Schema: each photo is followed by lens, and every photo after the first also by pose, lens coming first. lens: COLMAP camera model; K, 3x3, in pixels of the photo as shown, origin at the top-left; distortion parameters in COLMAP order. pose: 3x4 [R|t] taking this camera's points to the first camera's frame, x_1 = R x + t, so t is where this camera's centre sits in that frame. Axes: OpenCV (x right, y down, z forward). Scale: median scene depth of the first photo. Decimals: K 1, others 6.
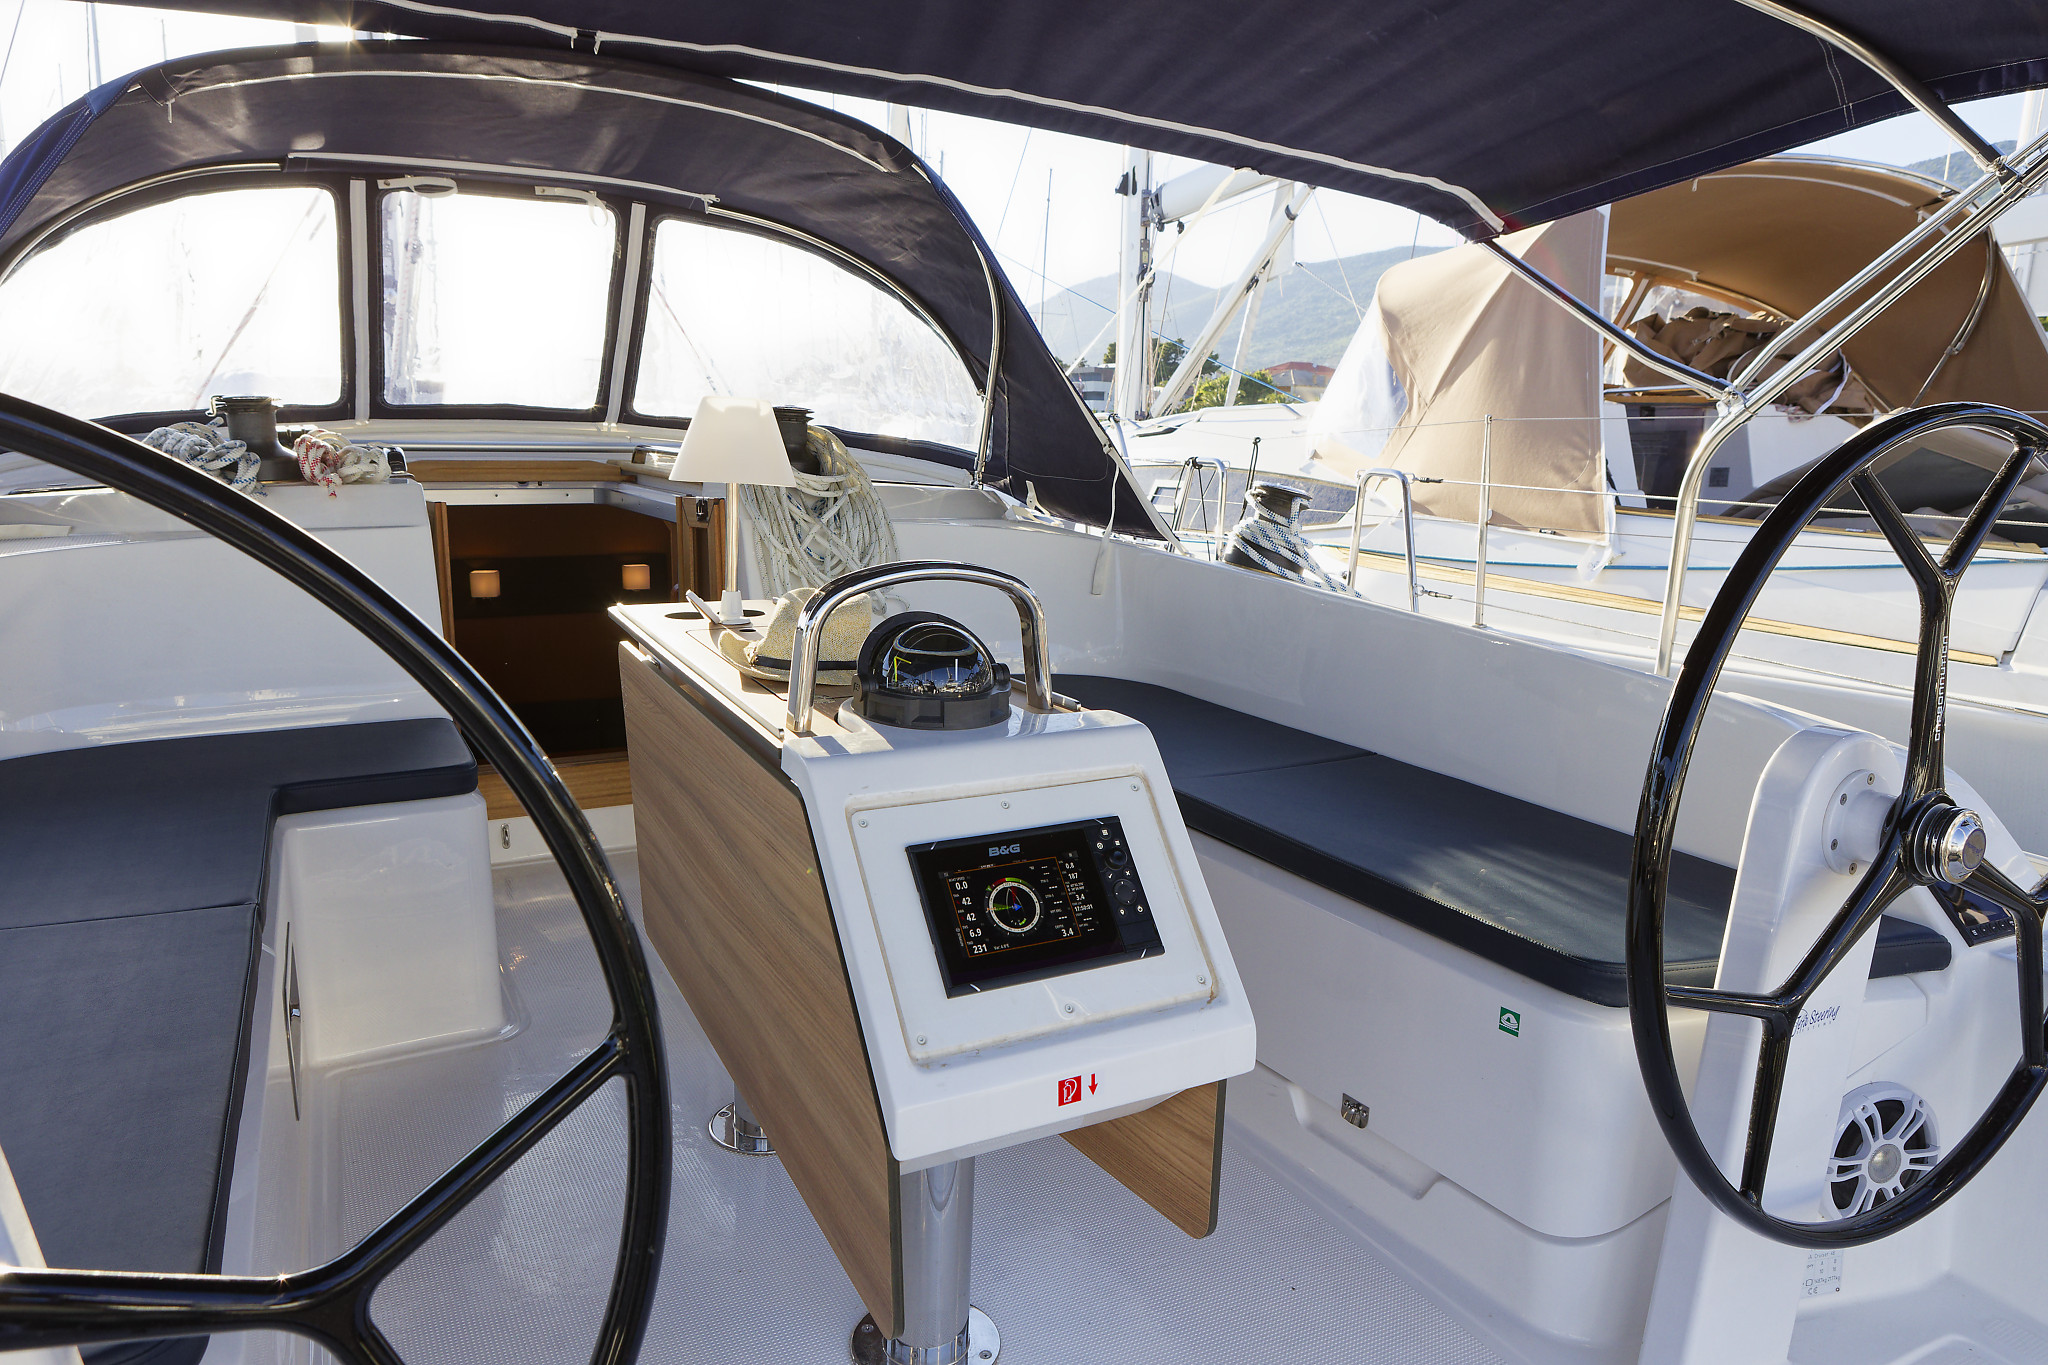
lens RADIAL K [[1408.2, 0, 1013.7], [0, 1408.2, 689.1], [0, 0, 1]] dist [-0.003418, 0.006911]
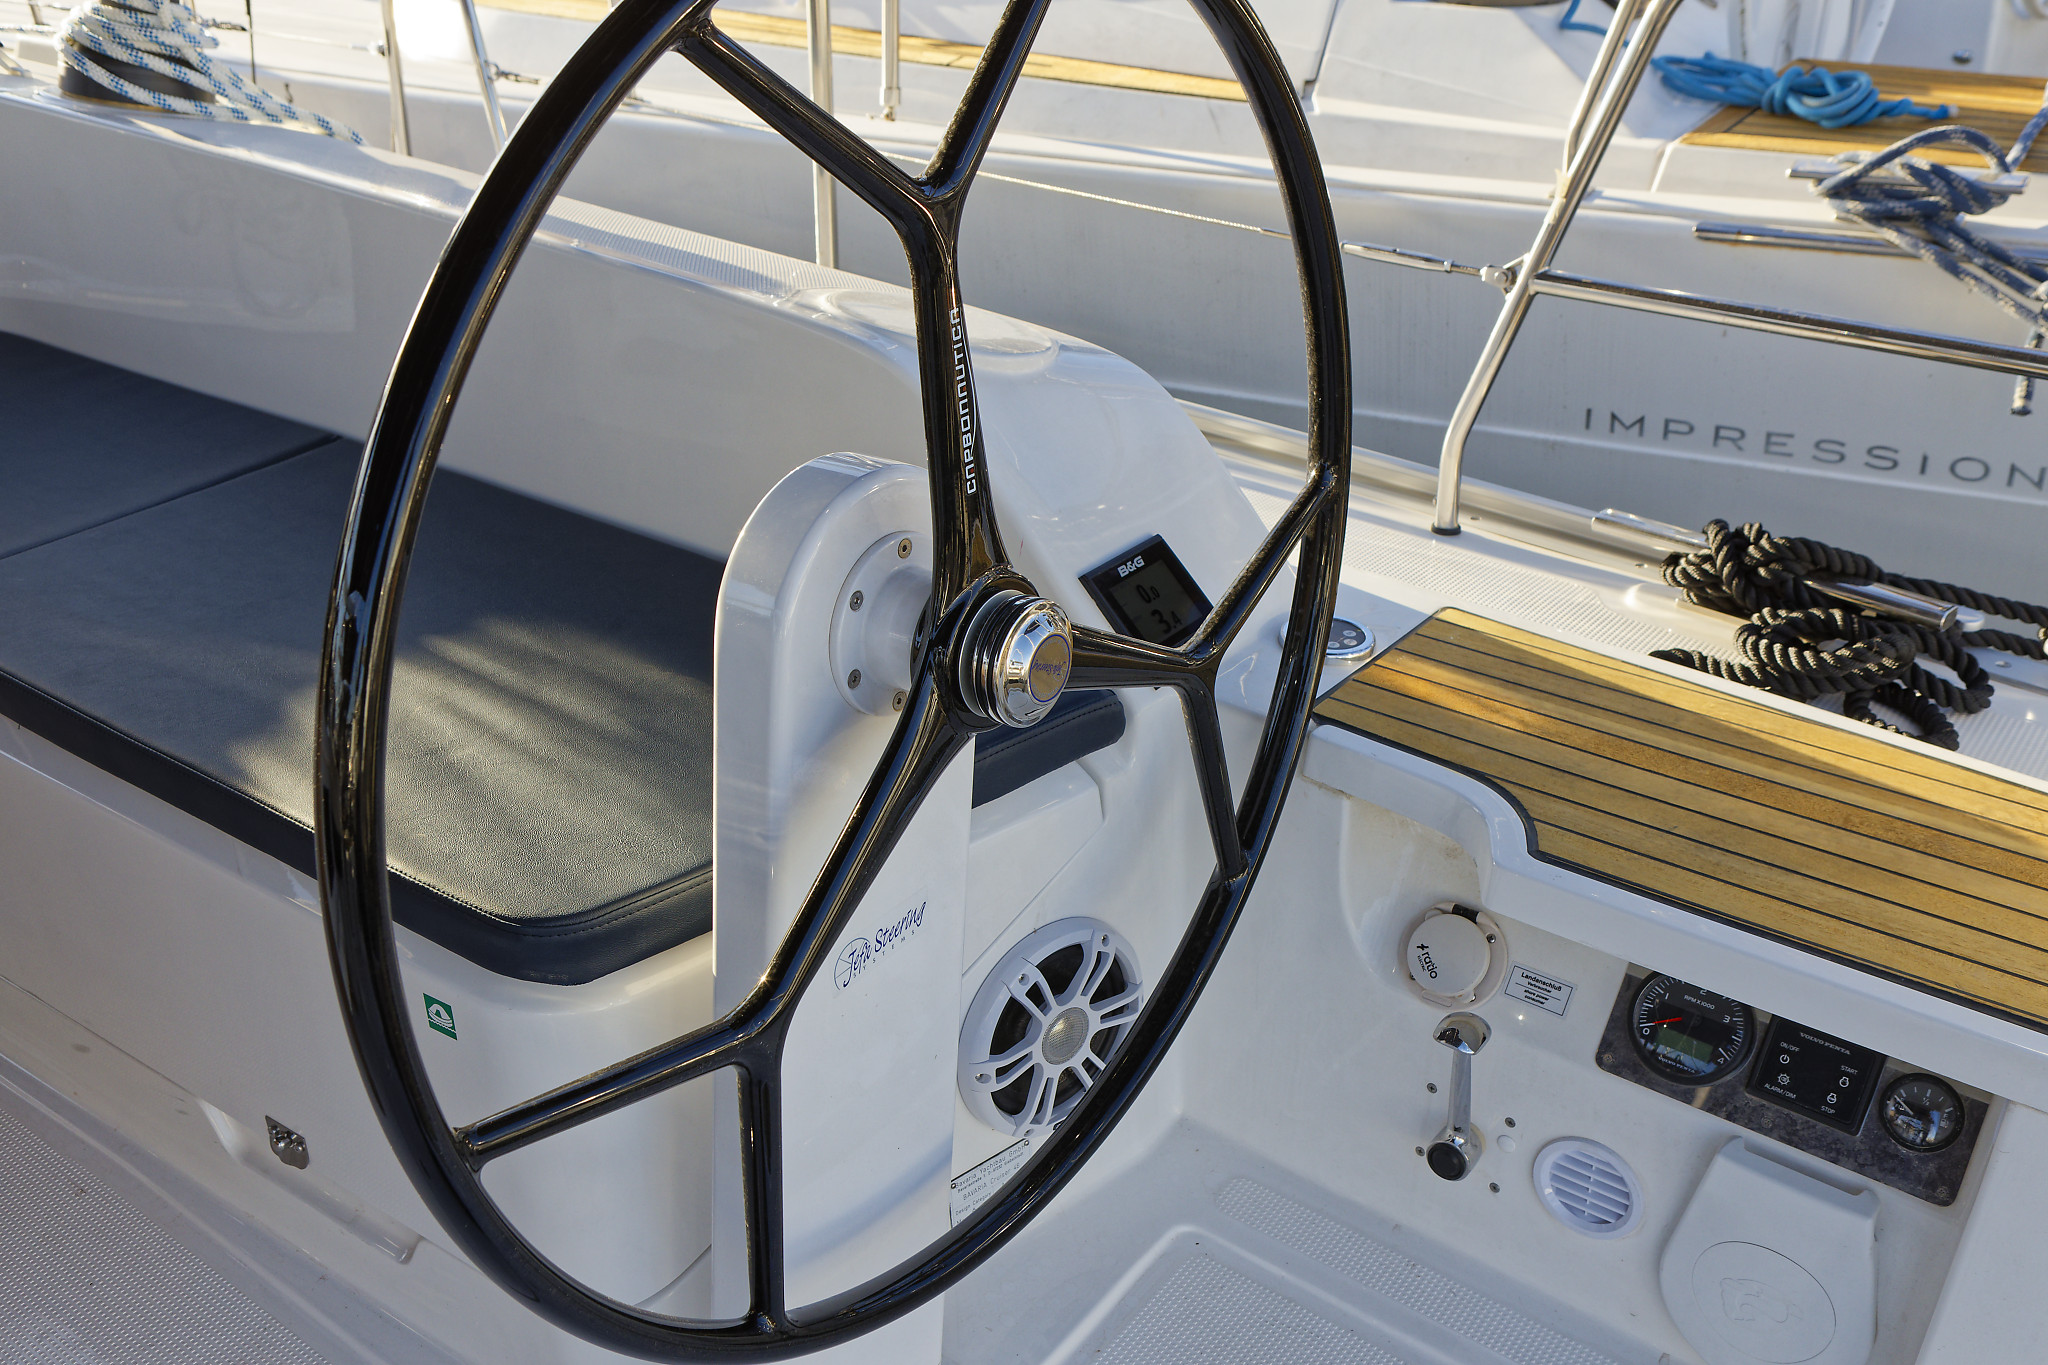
lens RADIAL K [[1882.8, 0, 1039.3], [0, 1882.8, 687.3], [0, 0, 1]] dist [0.006046, 0.000000]
pose [[0.911329, -0.228815, 0.342233, 0.282510], [0.118876, 0.942161, 0.313370, -0.084379], [-0.394143, -0.244900, 0.885819, 0.210842]]
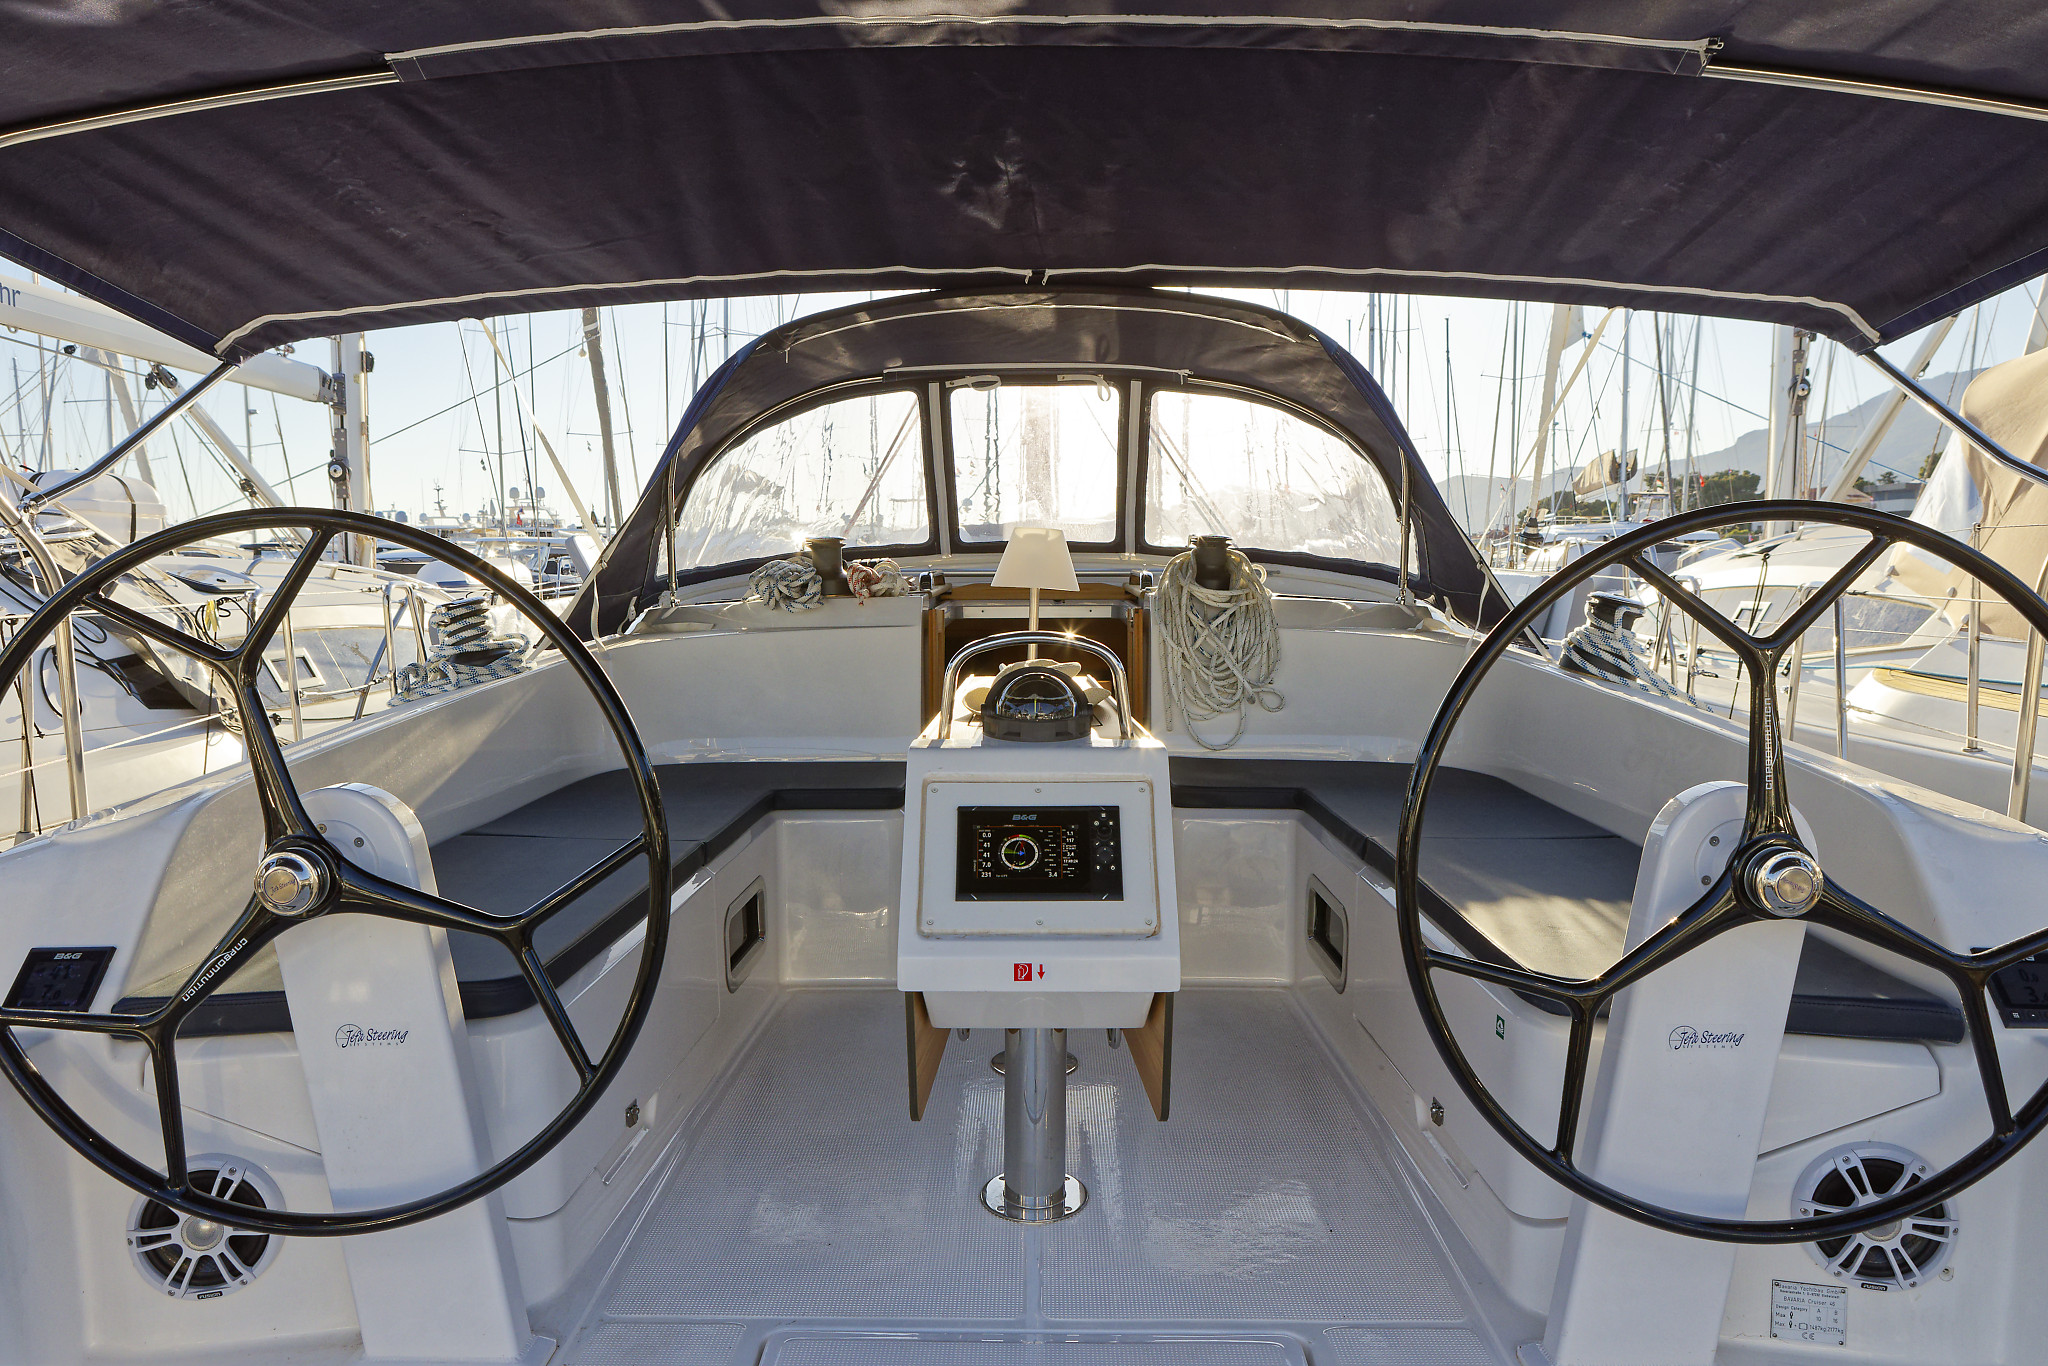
lens RADIAL K [[1408.2, 0, 1008.3], [0, 1408.2, 686.1], [0, 0, 1]] dist [-0.003418, 0.006911]
pose [[0.867748, 0.025993, -0.496324, 0.472485], [-0.074409, 0.994171, -0.078027, 0.061331], [0.491402, 0.104639, 0.864624, -0.212022]]
